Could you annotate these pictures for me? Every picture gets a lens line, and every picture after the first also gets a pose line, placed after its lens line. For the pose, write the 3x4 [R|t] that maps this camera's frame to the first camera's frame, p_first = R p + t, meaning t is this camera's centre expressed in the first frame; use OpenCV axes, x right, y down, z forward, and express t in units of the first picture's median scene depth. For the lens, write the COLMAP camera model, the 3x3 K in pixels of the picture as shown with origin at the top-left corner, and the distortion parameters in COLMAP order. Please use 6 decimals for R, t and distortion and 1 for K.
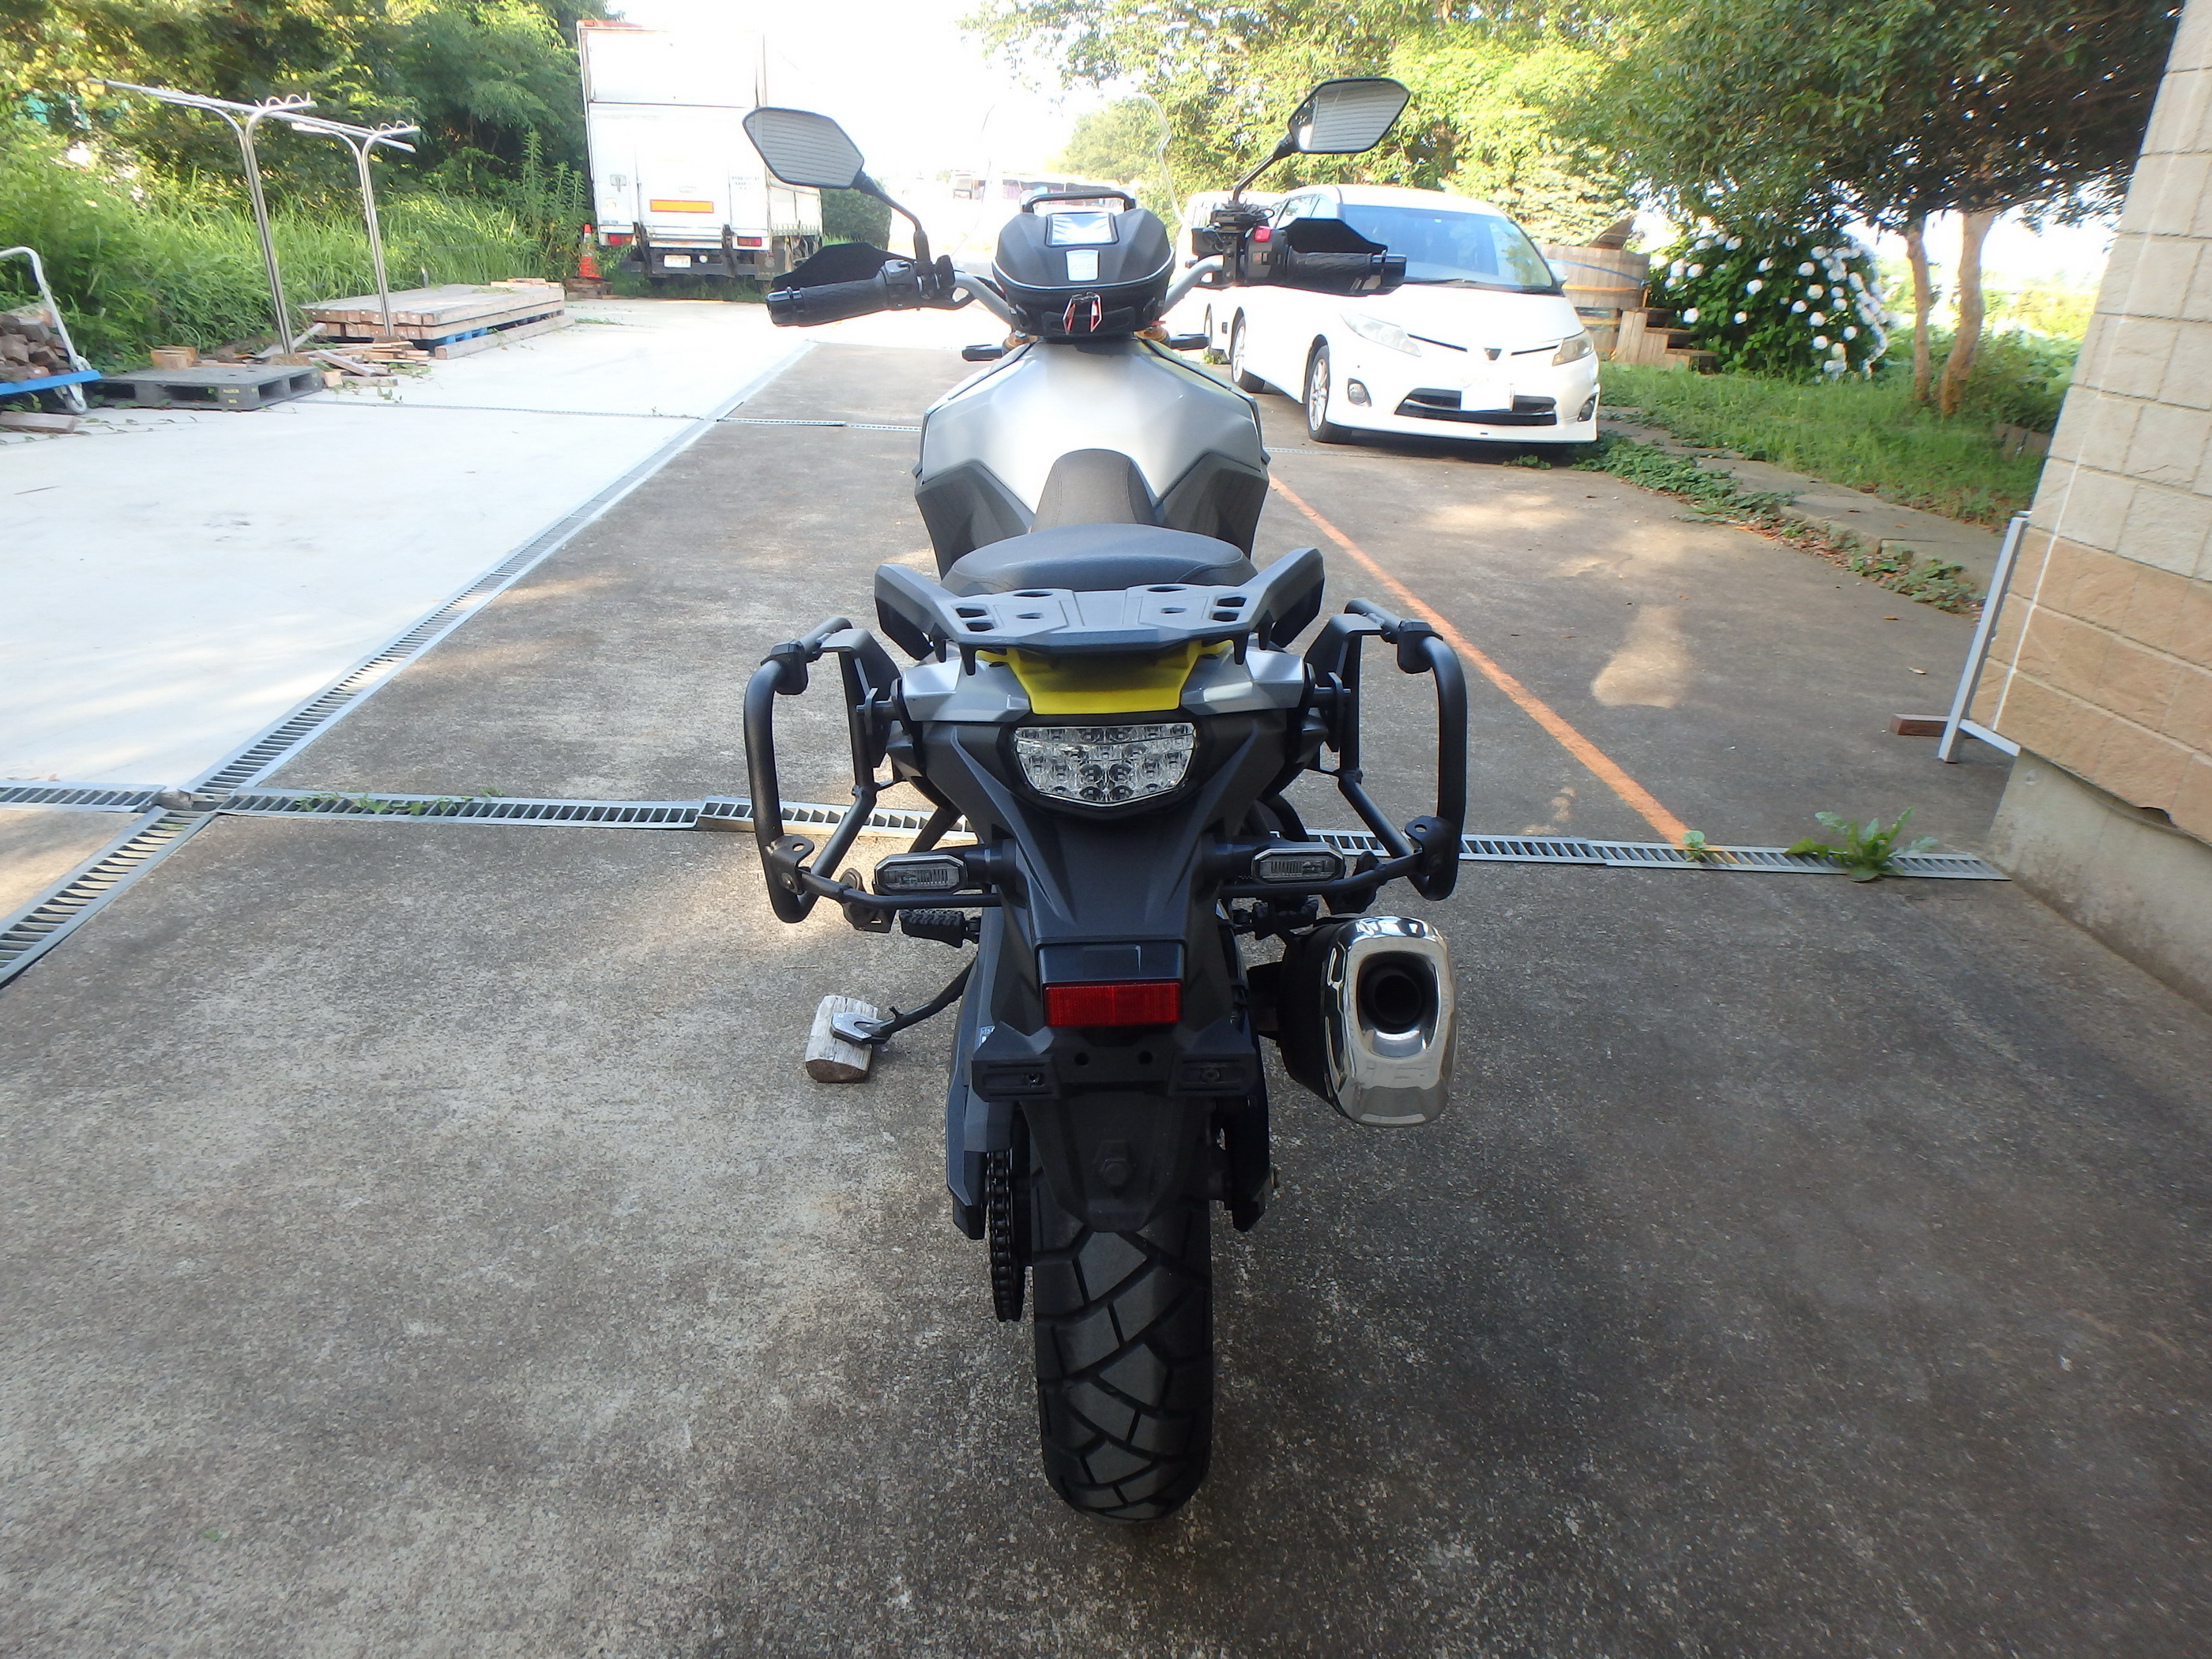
lens RADIAL K [[1377.7, 0, 1110.0], [0, 1377.7, 811.4], [0, 0, 1]] dist [-0.036740, 0.004057]
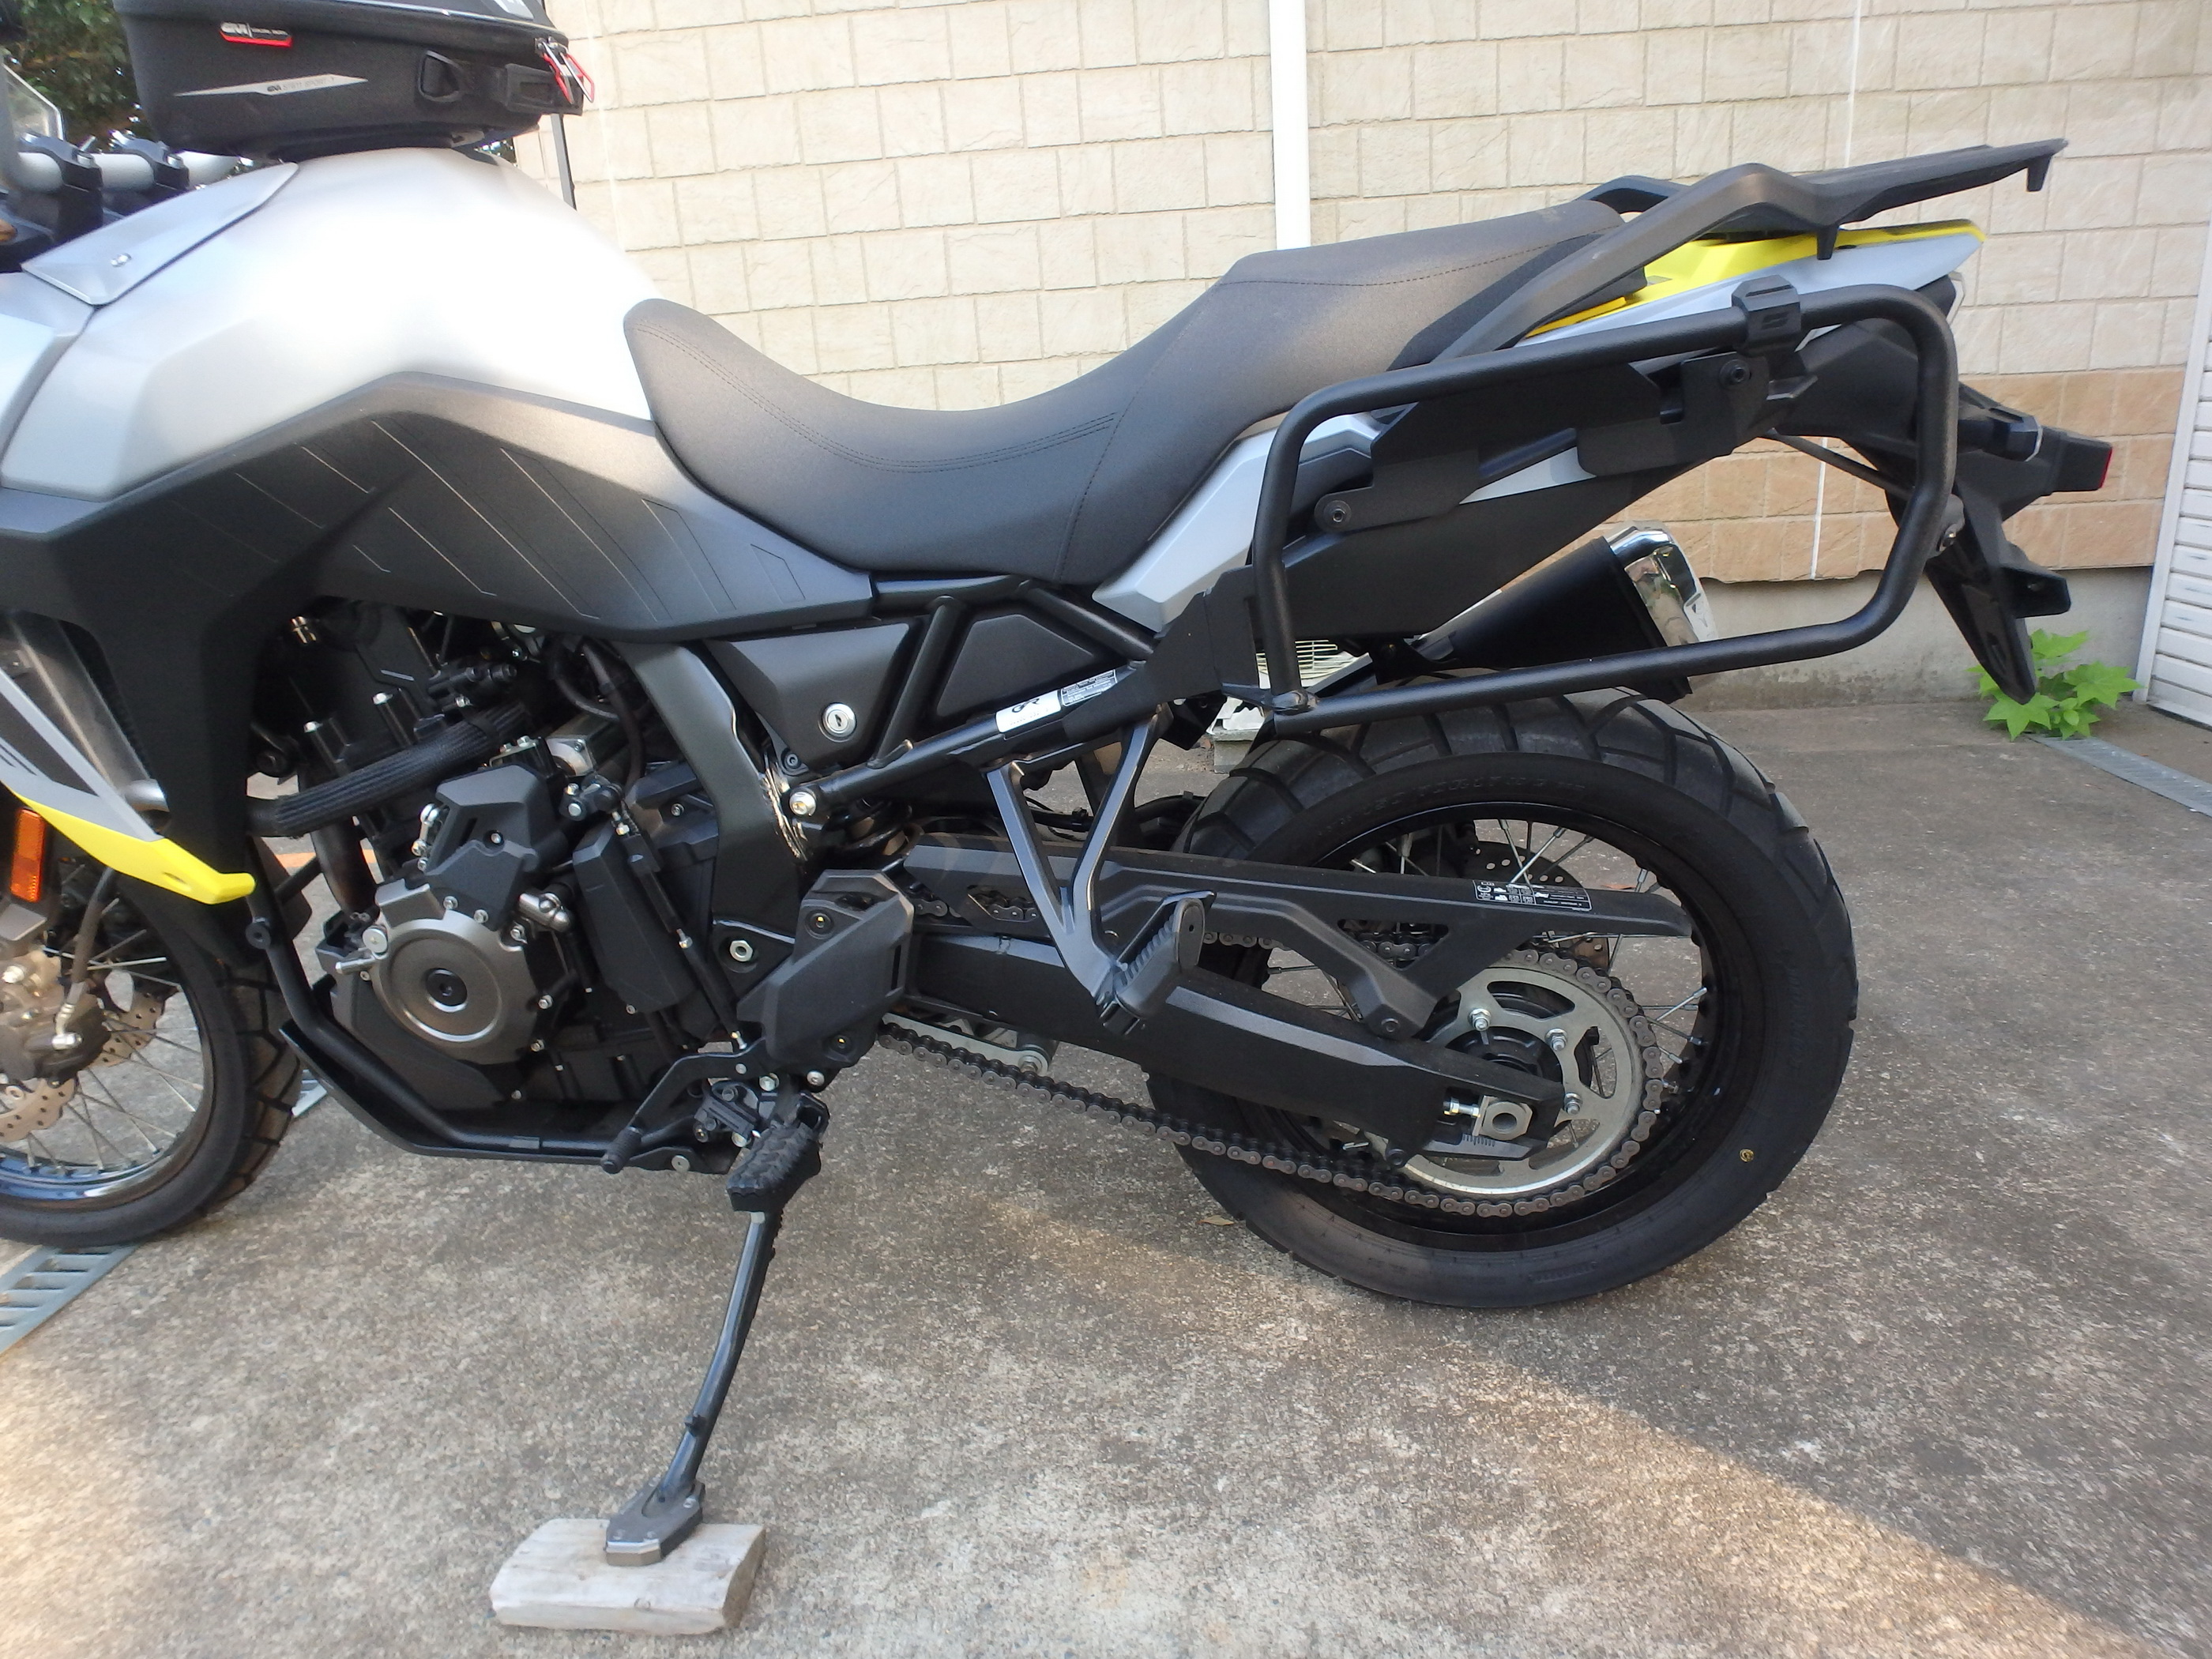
lens RADIAL K [[1377.7, 0, 1140.9], [0, 1377.7, 780.5], [0, 0, 1]] dist [-0.036740, 0.004057]
pose [[0.133085, -0.362364, 0.922486, -0.216595], [0.468256, 0.843322, 0.263713, -0.048993], [-0.873513, 0.396863, 0.281913, 0.249508]]
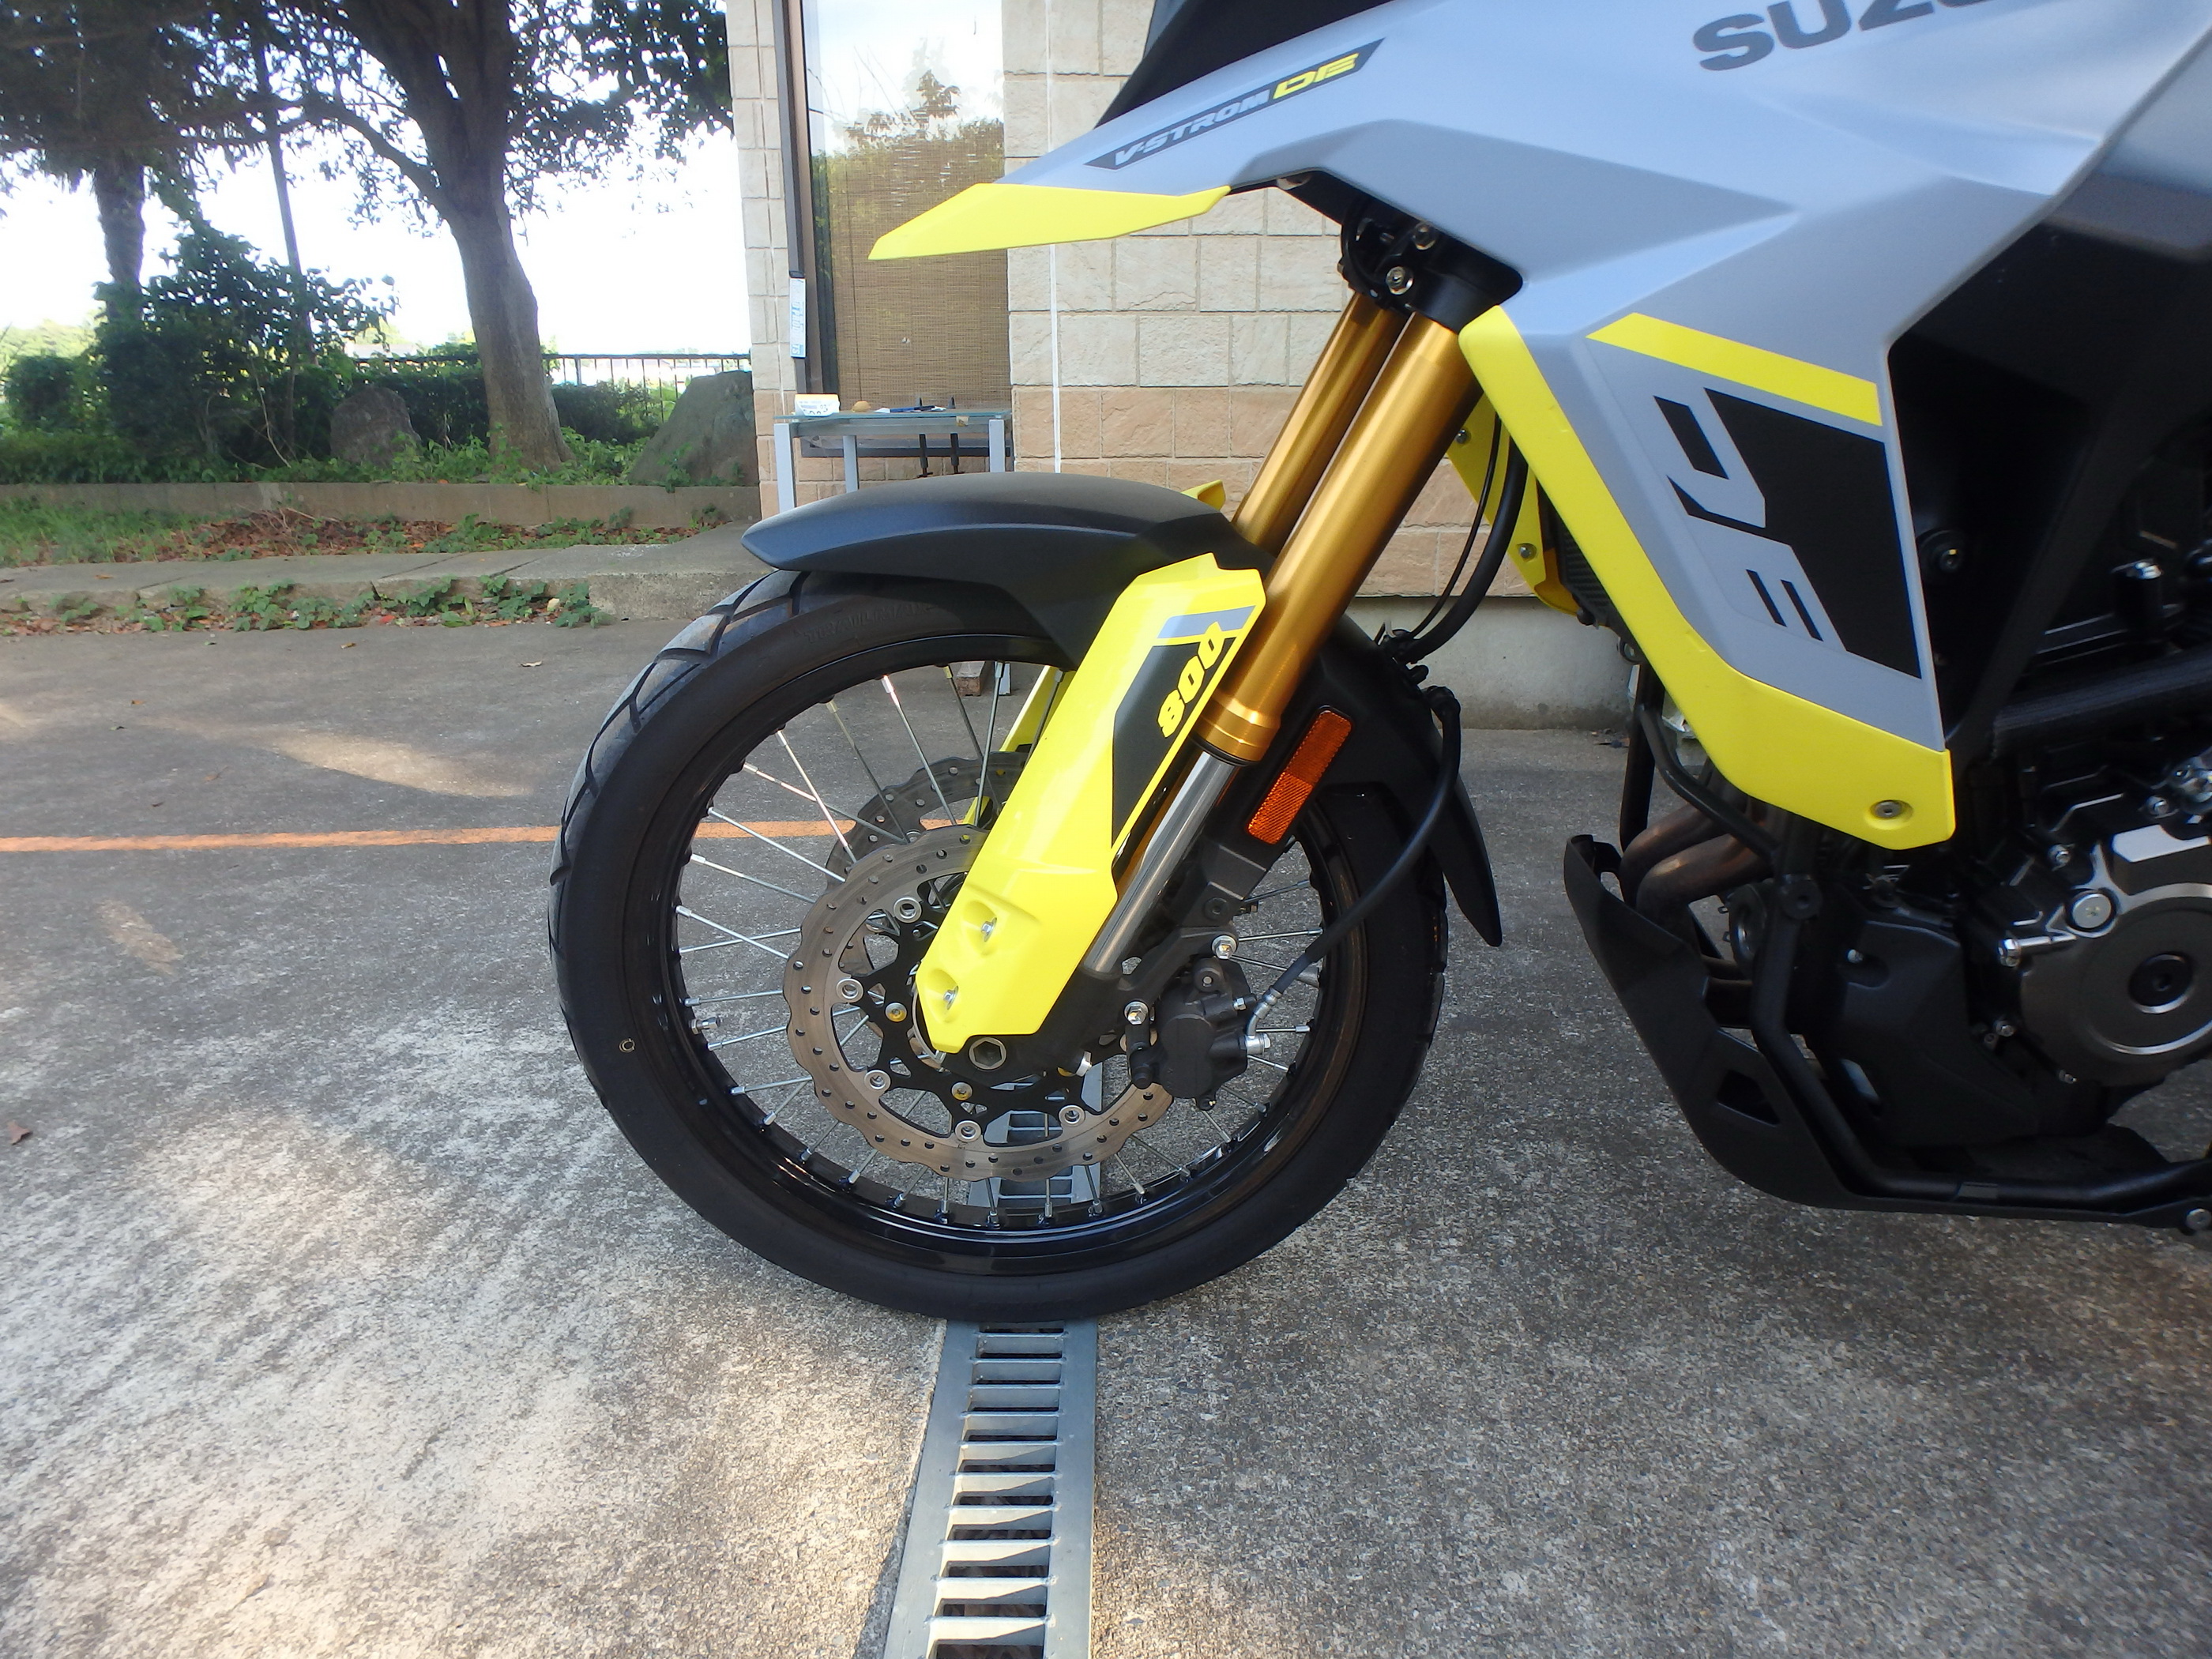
lens RADIAL K [[1377.7, 0, 1108.3], [0, 1377.7, 795.7], [0, 0, 1]] dist [-0.036740, 0.004057]
pose [[0.073185, -0.353850, 0.932435, -0.188385], [0.409546, 0.863138, 0.295407, -0.128541], [-0.909349, 0.360255, 0.208087, 0.489538]]
